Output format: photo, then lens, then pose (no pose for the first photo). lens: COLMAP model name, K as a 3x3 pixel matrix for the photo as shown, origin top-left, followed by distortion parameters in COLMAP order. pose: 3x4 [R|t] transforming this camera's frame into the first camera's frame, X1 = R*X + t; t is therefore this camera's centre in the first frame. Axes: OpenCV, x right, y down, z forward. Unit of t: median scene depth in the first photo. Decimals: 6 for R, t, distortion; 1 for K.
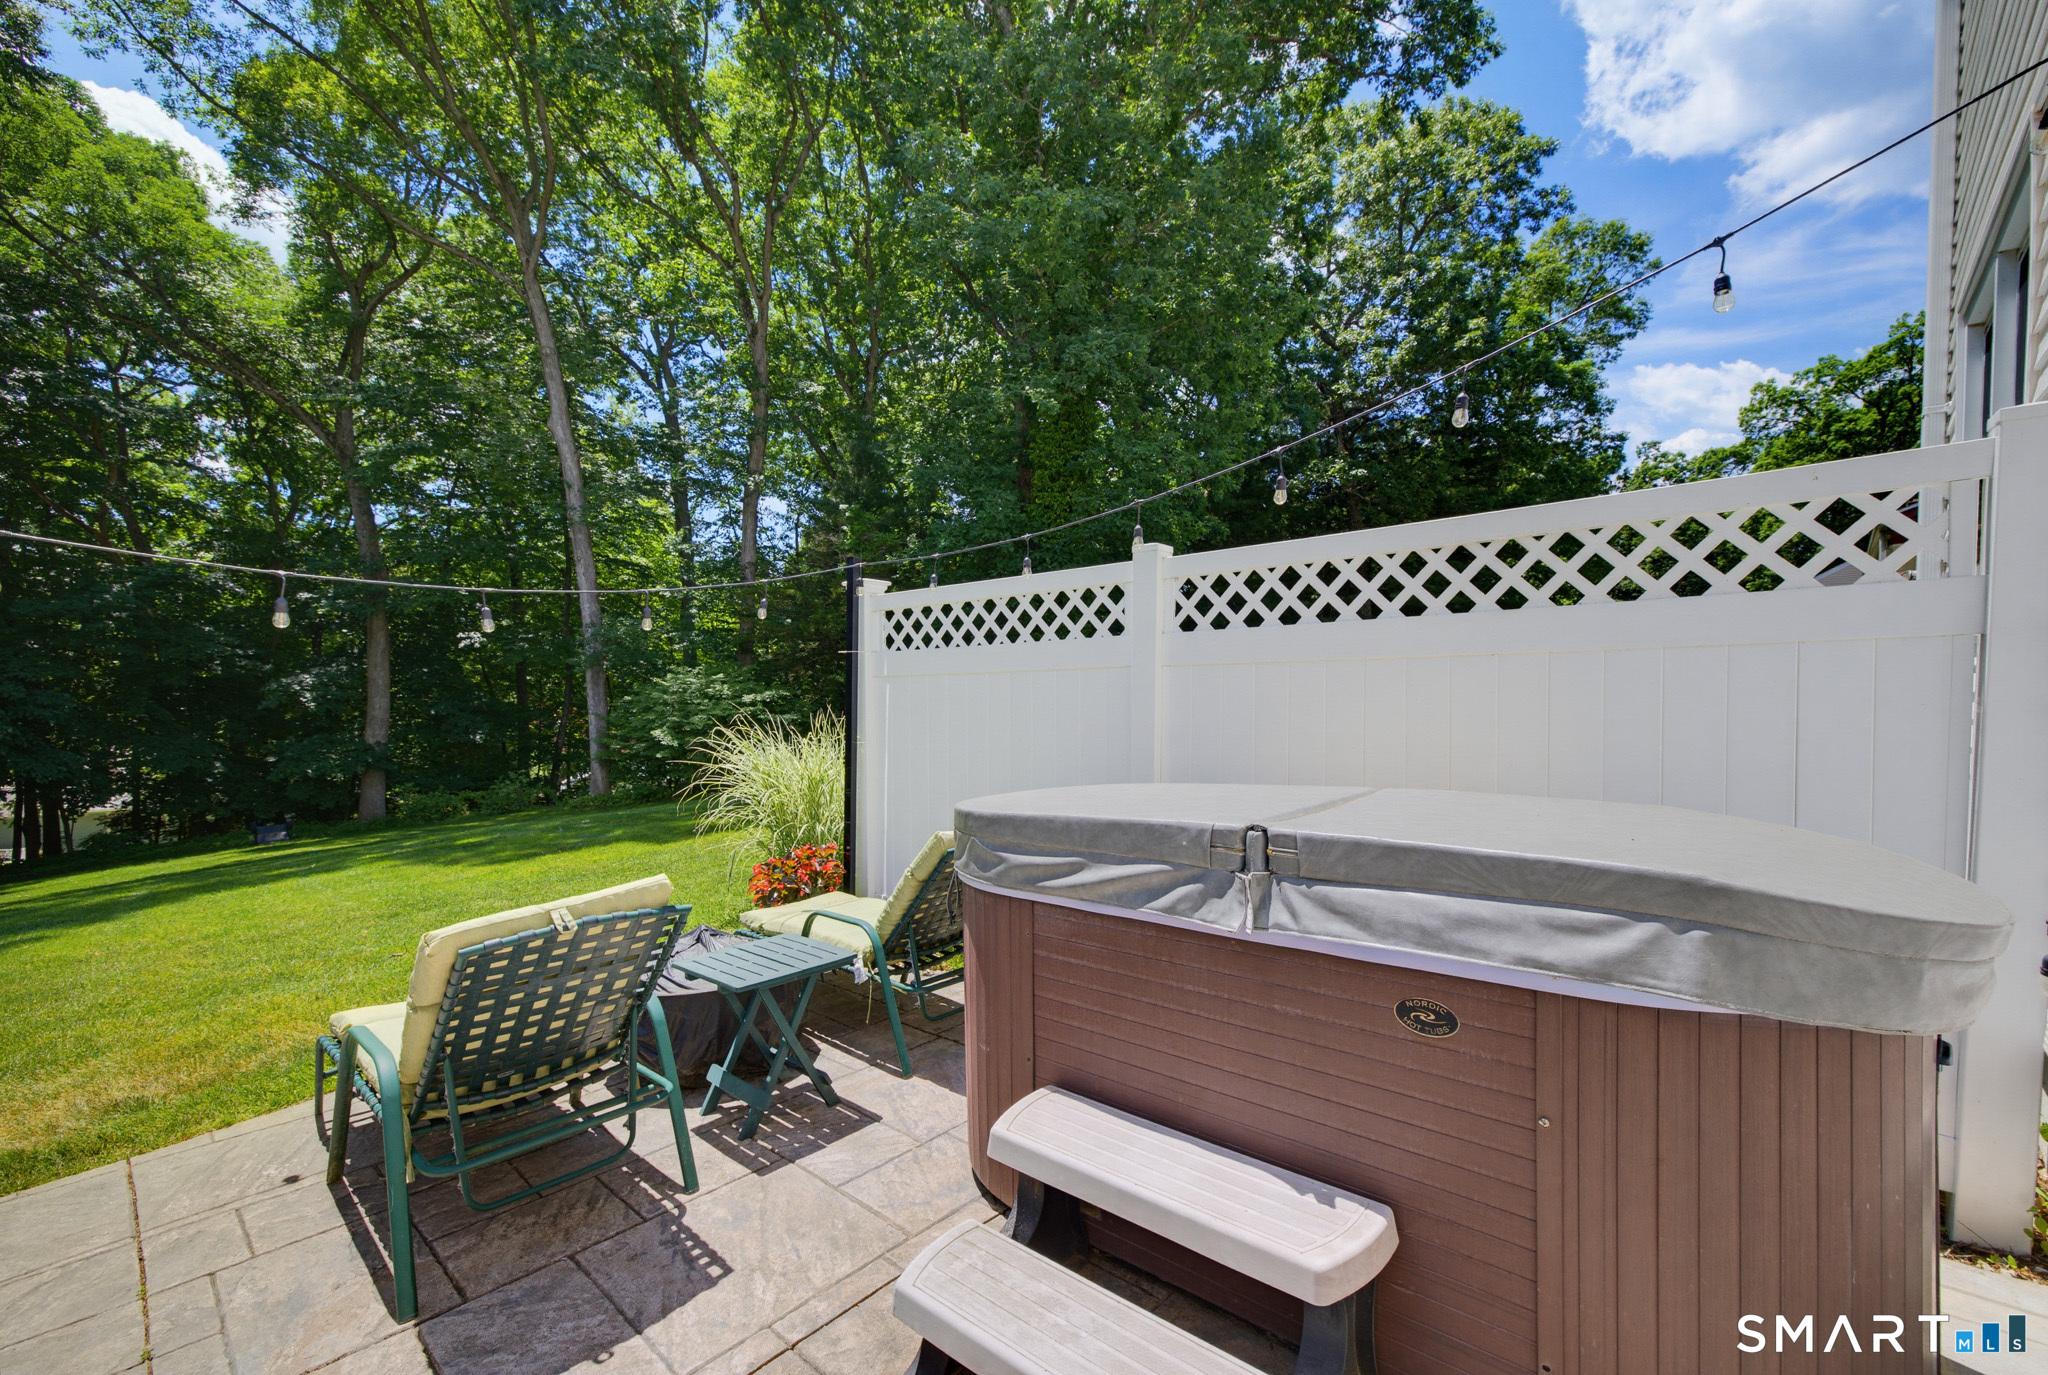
lens RADIAL K [[860.4, 0, 1024.0], [0, 860.4, 721.9], [0, 0, 1]] dist [0.000441, -0.000474]
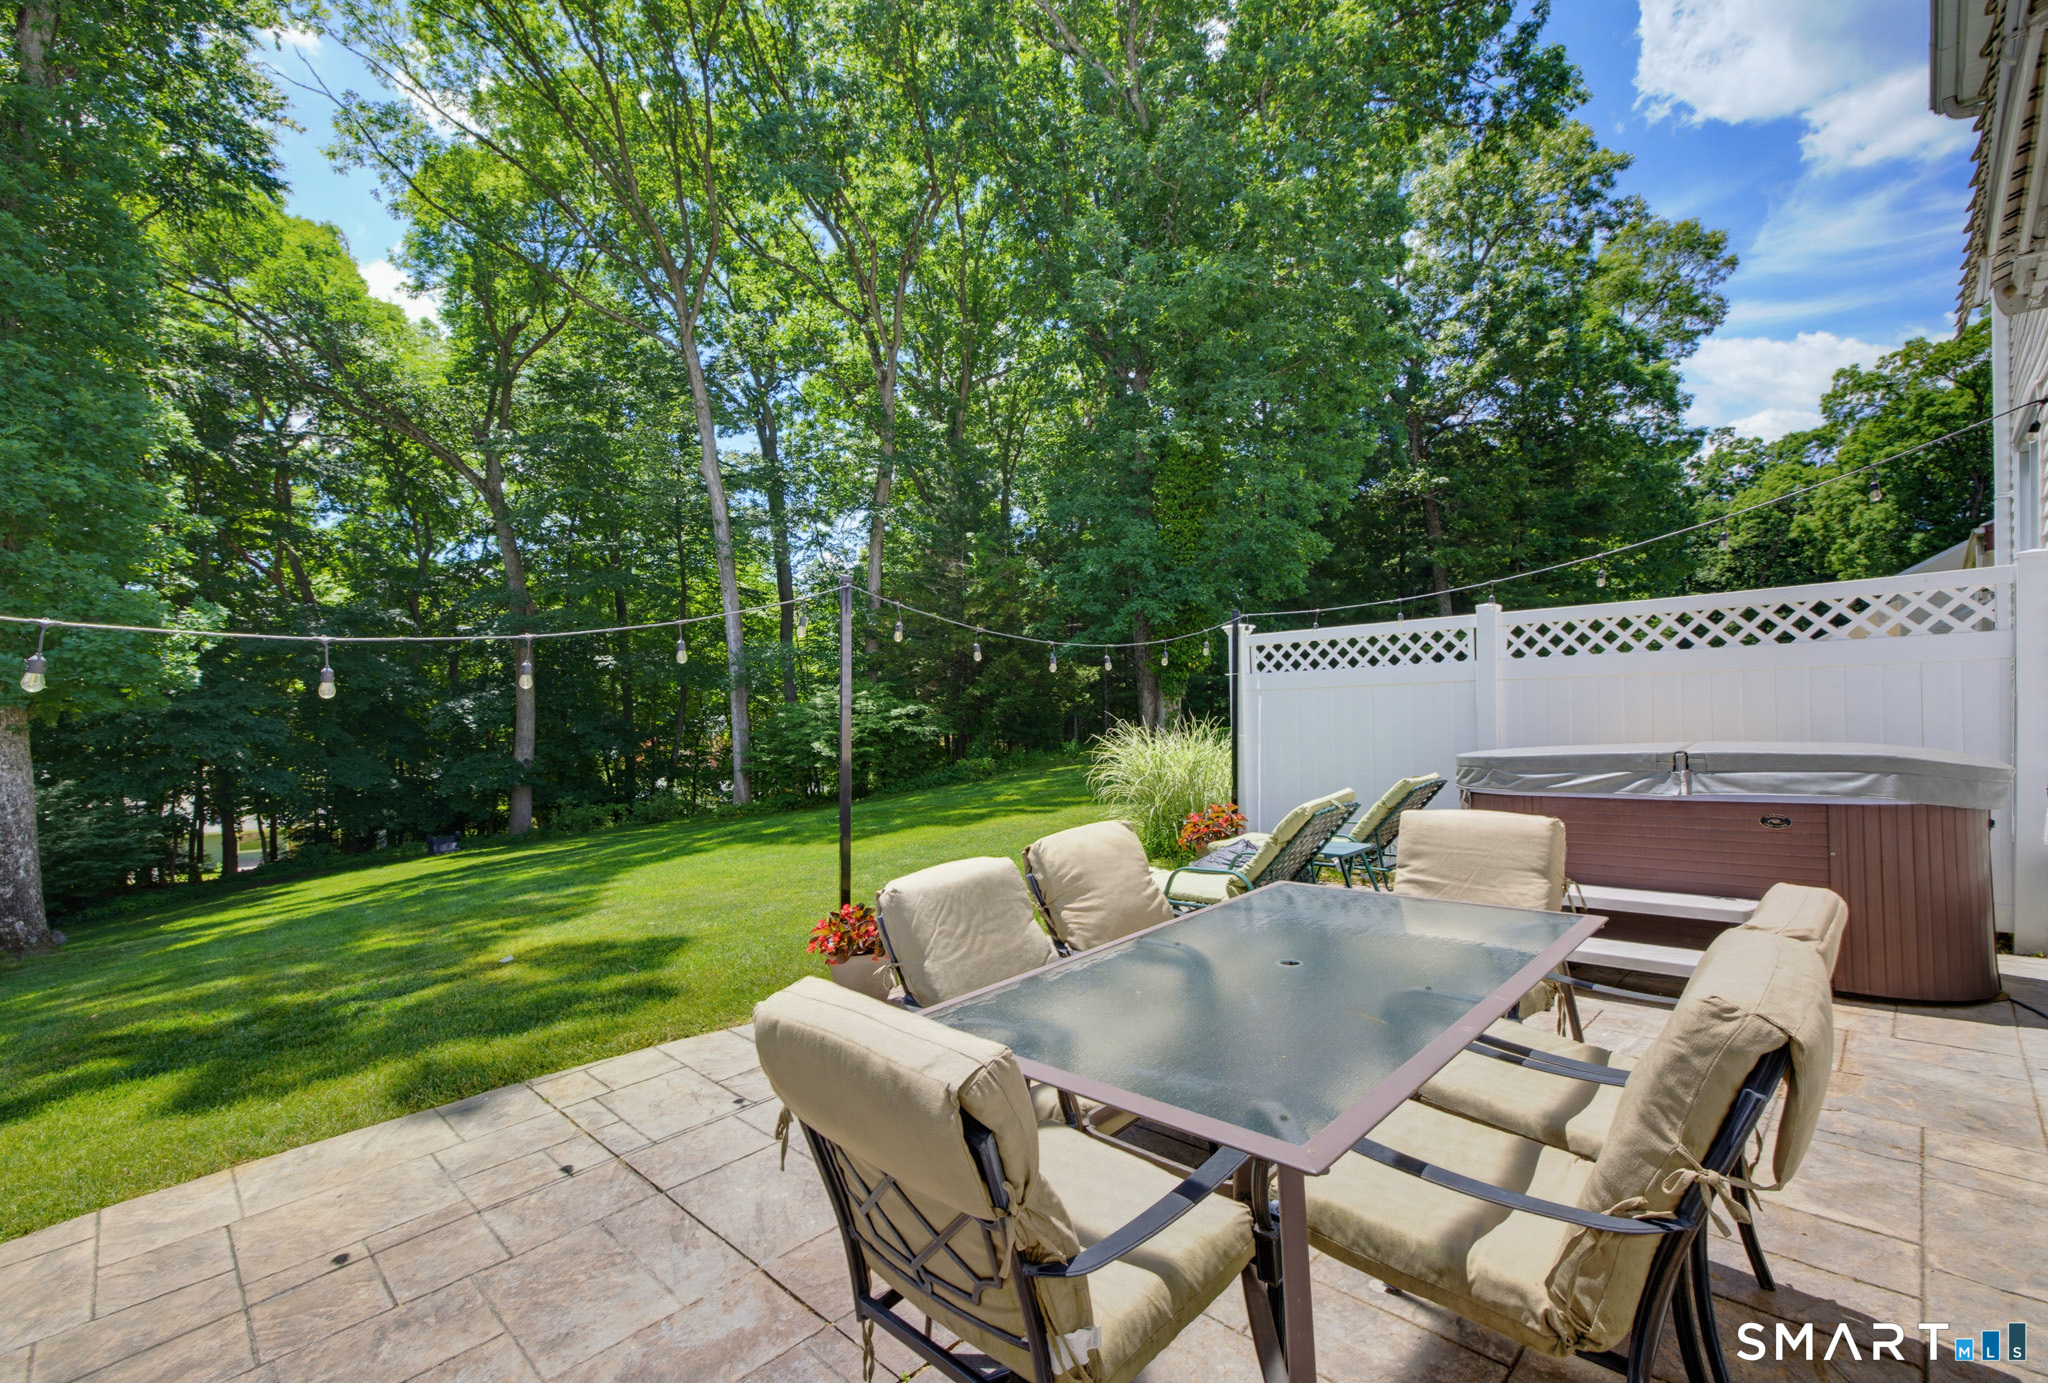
lens RADIAL K [[888.3, 0, 1007.4], [0, 888.3, 715.0], [0, 0, 1]] dist [-0.000319, 0.000031]
pose [[0.998345, -0.020845, -0.053600, -0.082677], [0.019709, 0.999571, -0.021650, 0.002312], [0.054028, 0.020557, 0.998328, -0.087177]]
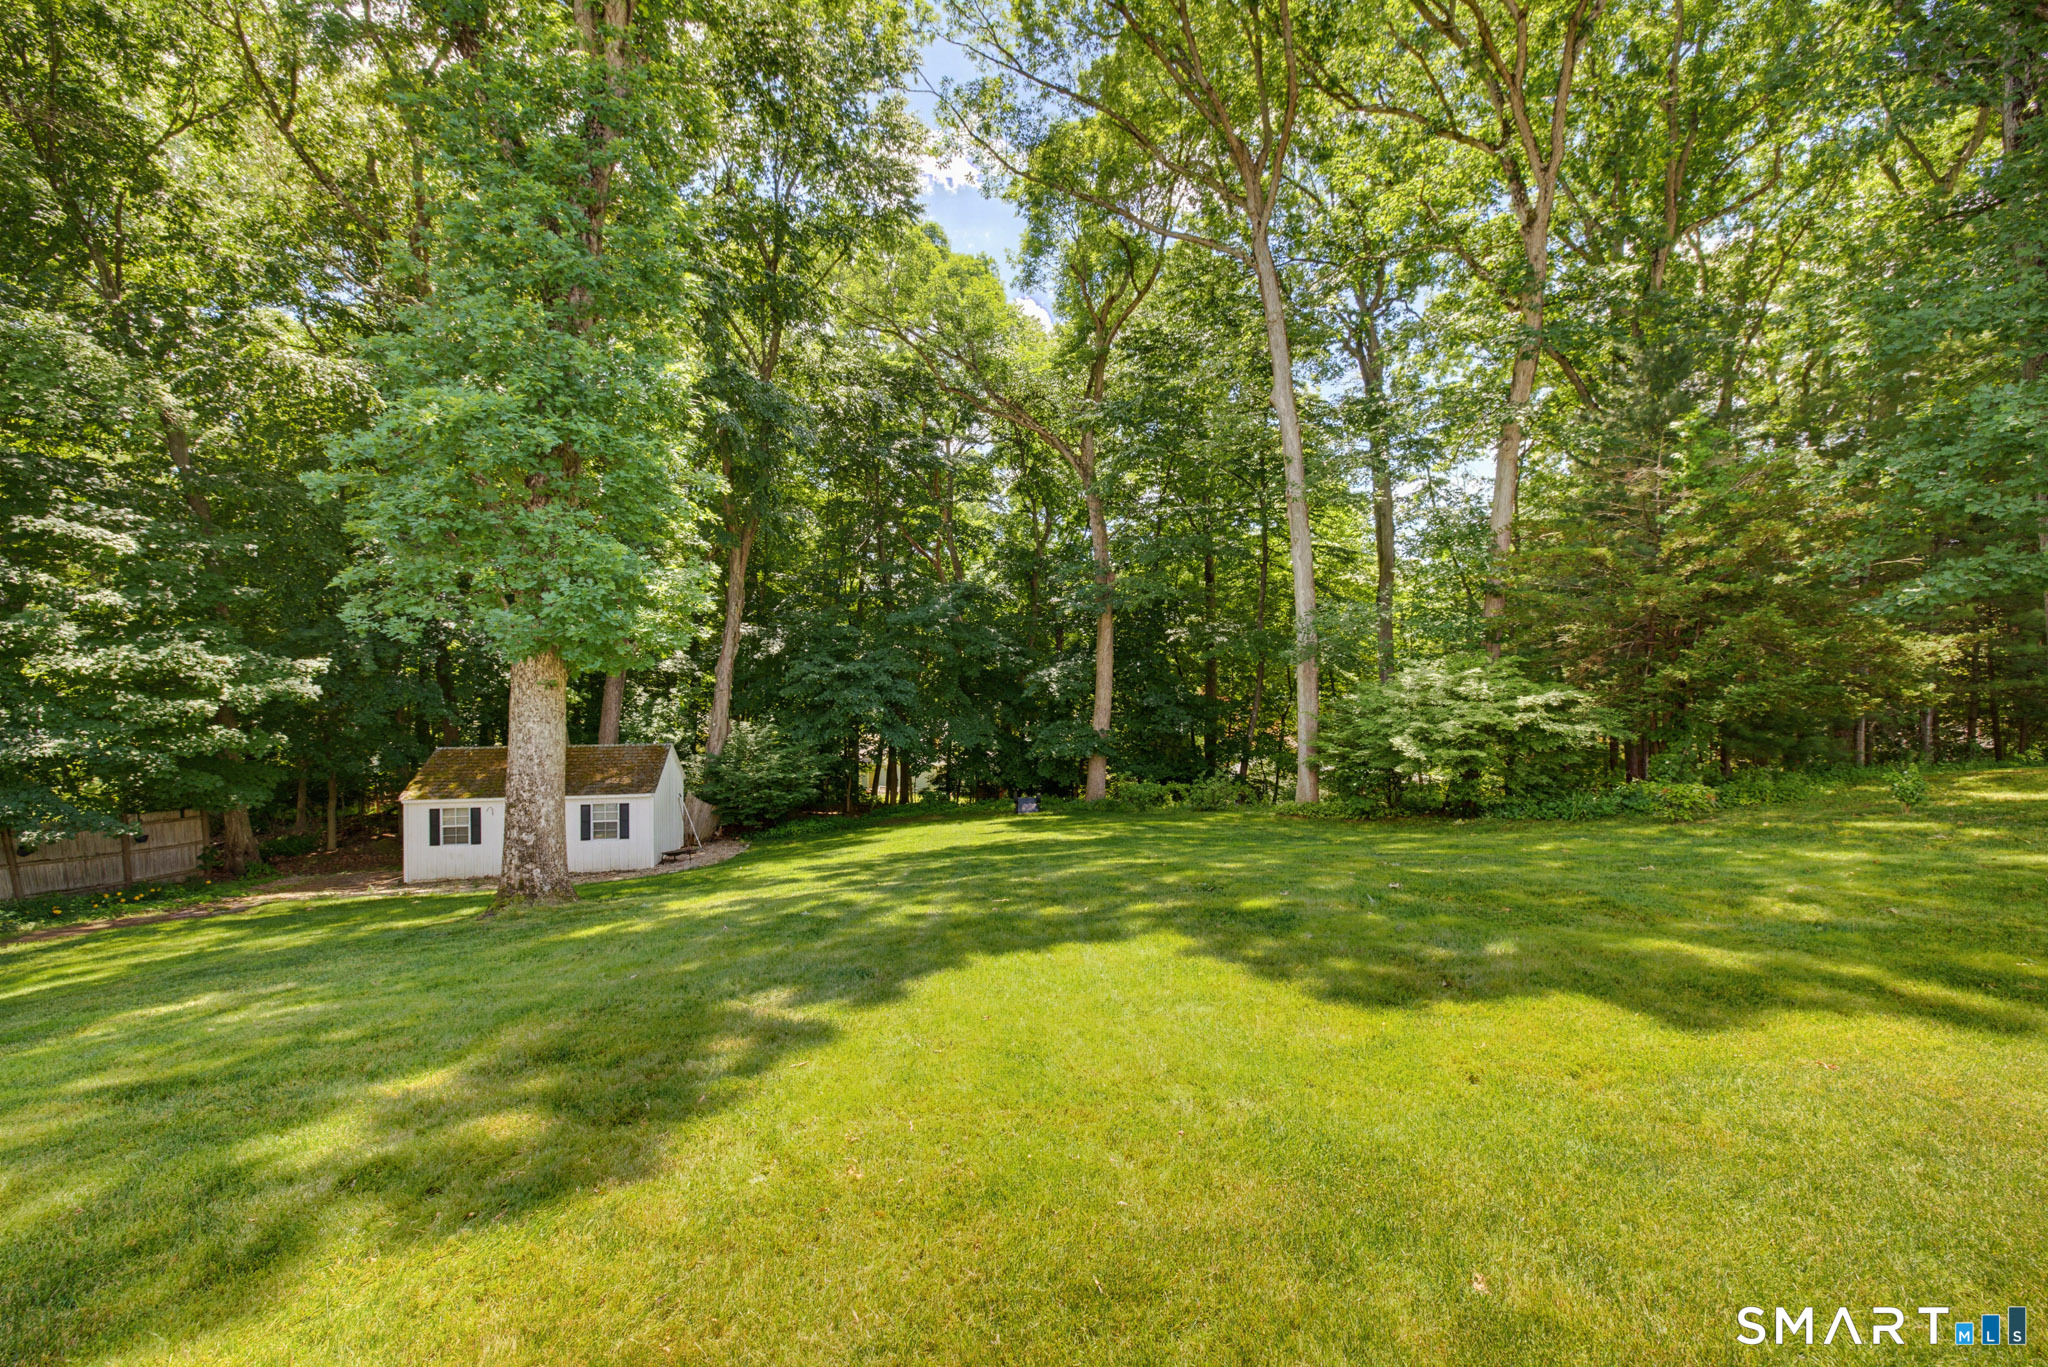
lens RADIAL K [[846.8, 0, 1020.5], [0, 846.8, 689.3], [0, 0, 1]] dist [0.001963, 0.000203]
pose [[0.750459, 0.017397, -0.660688, -0.116969], [-0.036729, 0.999206, -0.015409, -0.007328], [0.659895, 0.035830, 0.750503, 0.119917]]
